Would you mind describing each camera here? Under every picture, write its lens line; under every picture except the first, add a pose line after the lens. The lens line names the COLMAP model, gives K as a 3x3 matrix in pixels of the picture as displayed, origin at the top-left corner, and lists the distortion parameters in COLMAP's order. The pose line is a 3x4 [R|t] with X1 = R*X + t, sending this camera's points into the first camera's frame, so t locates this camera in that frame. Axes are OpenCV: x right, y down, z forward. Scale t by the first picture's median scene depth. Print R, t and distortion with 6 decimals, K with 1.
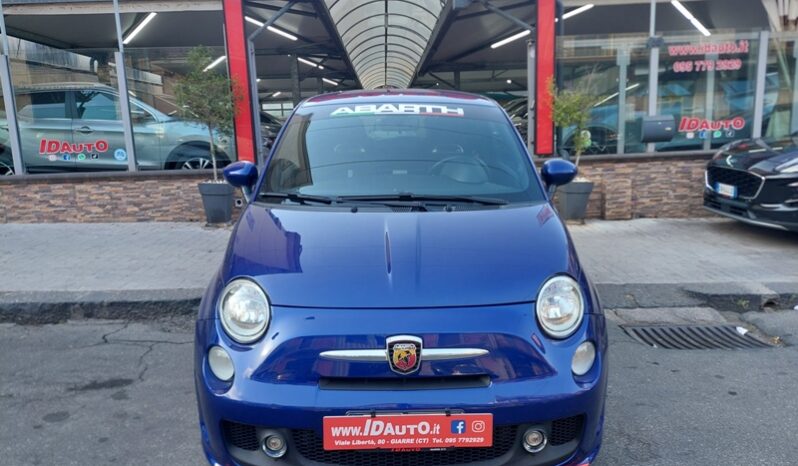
lens RADIAL K [[571.5, 0, 404.5], [0, 571.5, 231.1], [0, 0, 1]] dist [0.065985, -0.061771]
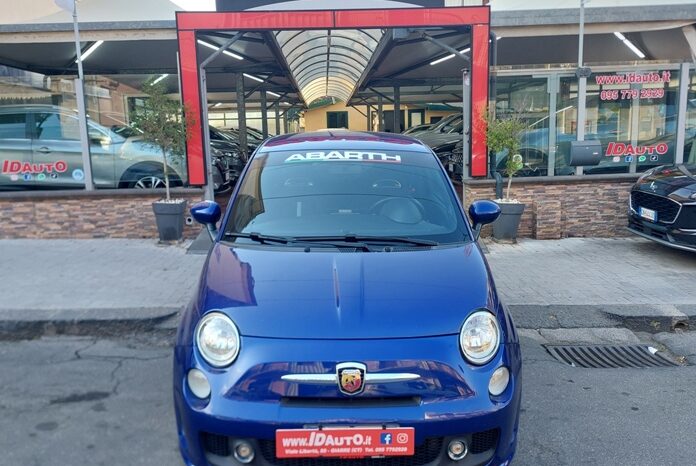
lens RADIAL K [[574.4, 0, 344.0], [0, 574.4, 223.2], [0, 0, 1]] dist [0.065906, -0.077616]
pose [[0.999982, 0.005931, 0.000209, -0.010362], [-0.005925, 0.999723, -0.022765, -0.052189], [-0.000344, 0.022763, 0.999741, -0.142216]]
